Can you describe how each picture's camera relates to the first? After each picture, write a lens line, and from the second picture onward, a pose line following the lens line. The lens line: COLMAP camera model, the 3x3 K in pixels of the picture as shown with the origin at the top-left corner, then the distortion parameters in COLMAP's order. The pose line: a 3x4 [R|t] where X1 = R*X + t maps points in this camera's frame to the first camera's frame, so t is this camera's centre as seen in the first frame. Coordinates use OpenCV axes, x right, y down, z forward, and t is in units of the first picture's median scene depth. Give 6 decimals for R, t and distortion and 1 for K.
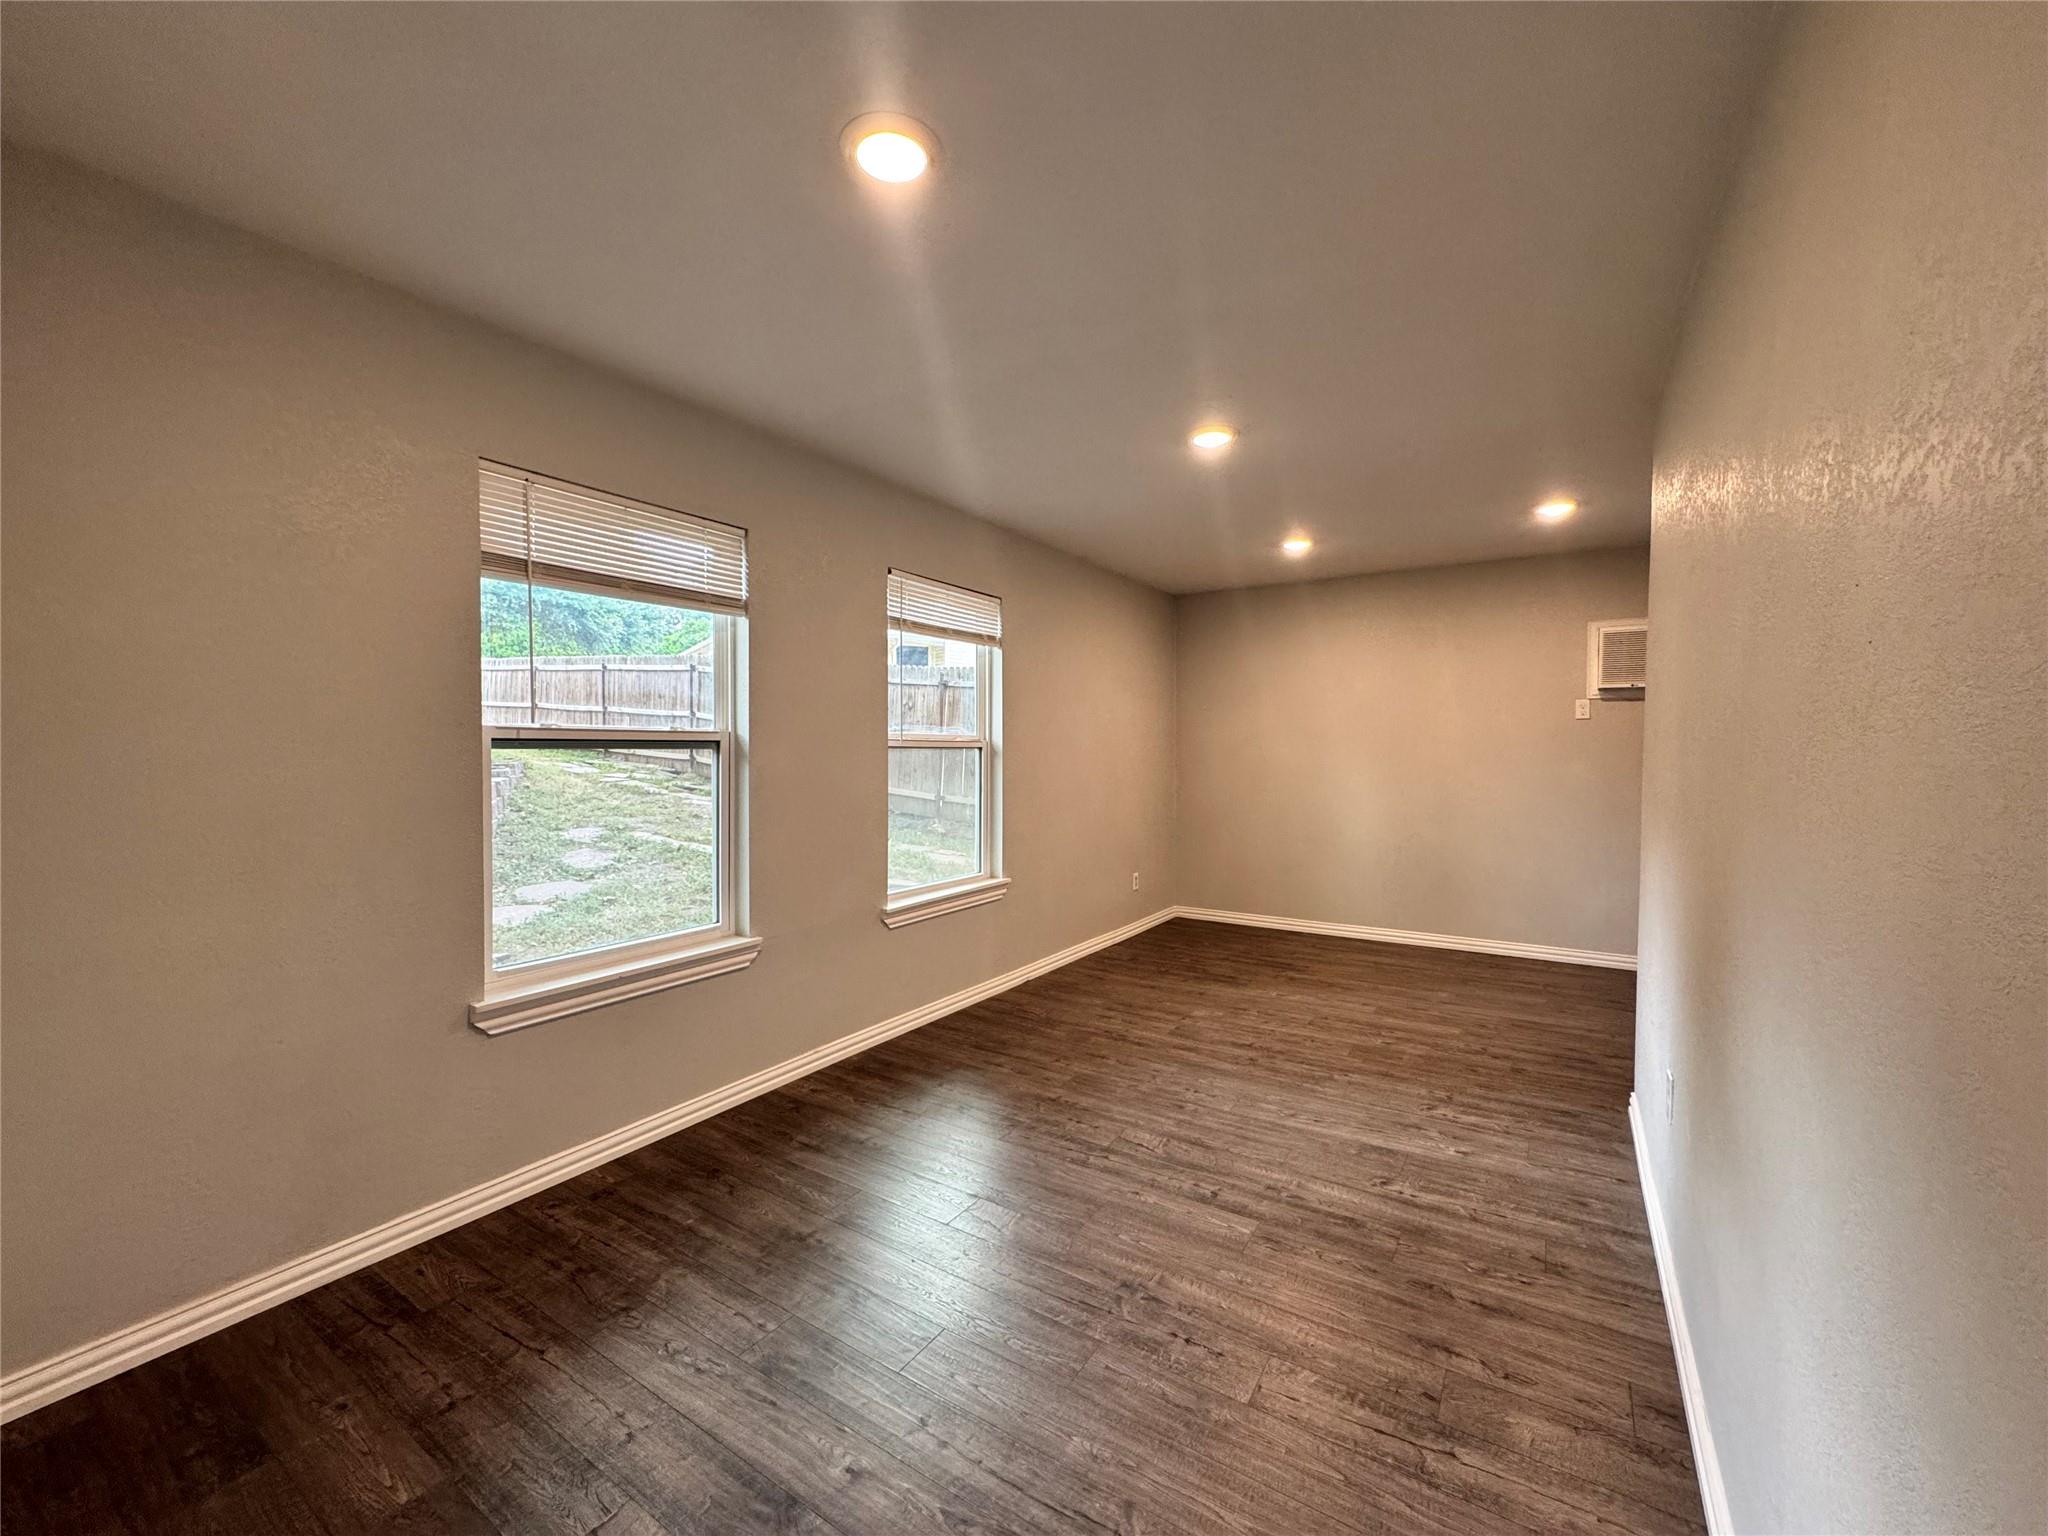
lens RADIAL K [[820.9, 0, 1022.0], [0, 820.9, 765.6], [0, 0, 1]] dist [0.003266, 0.000131]
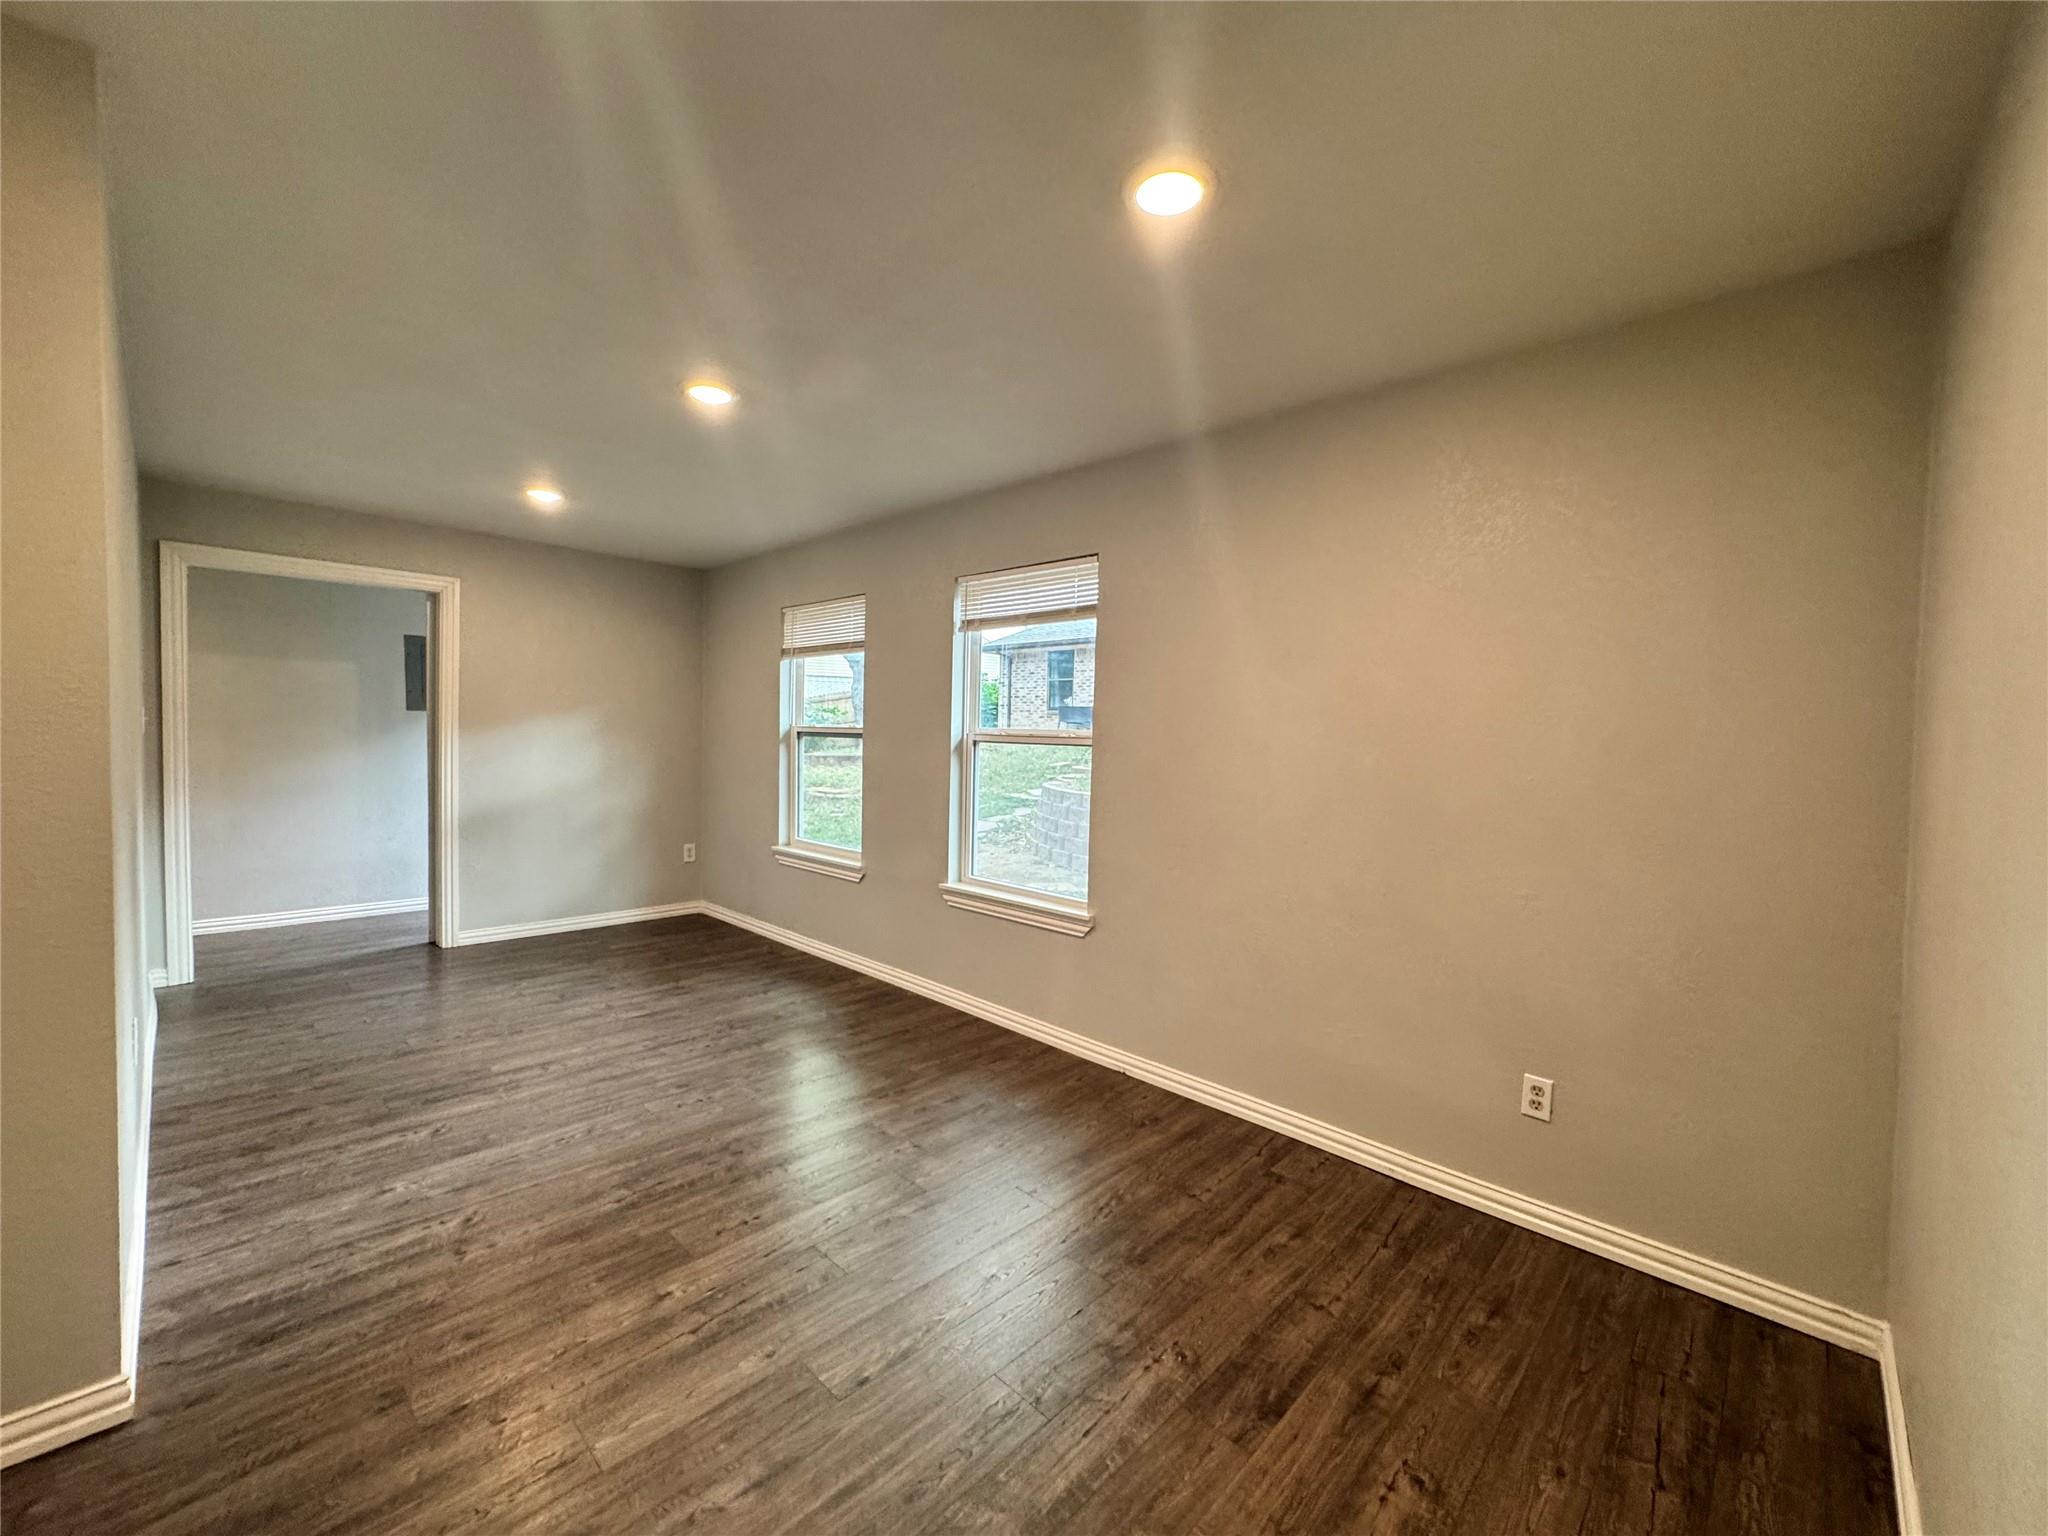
lens RADIAL K [[820.9, 0, 1019.0], [0, 820.9, 769.9], [0, 0, 1]] dist [0.003266, 0.000131]
pose [[-0.191749, 0.030718, -0.980963, 1.146347], [-0.050236, 0.997893, 0.041067, -0.041883], [0.980157, 0.057155, -0.189802, 1.648772]]
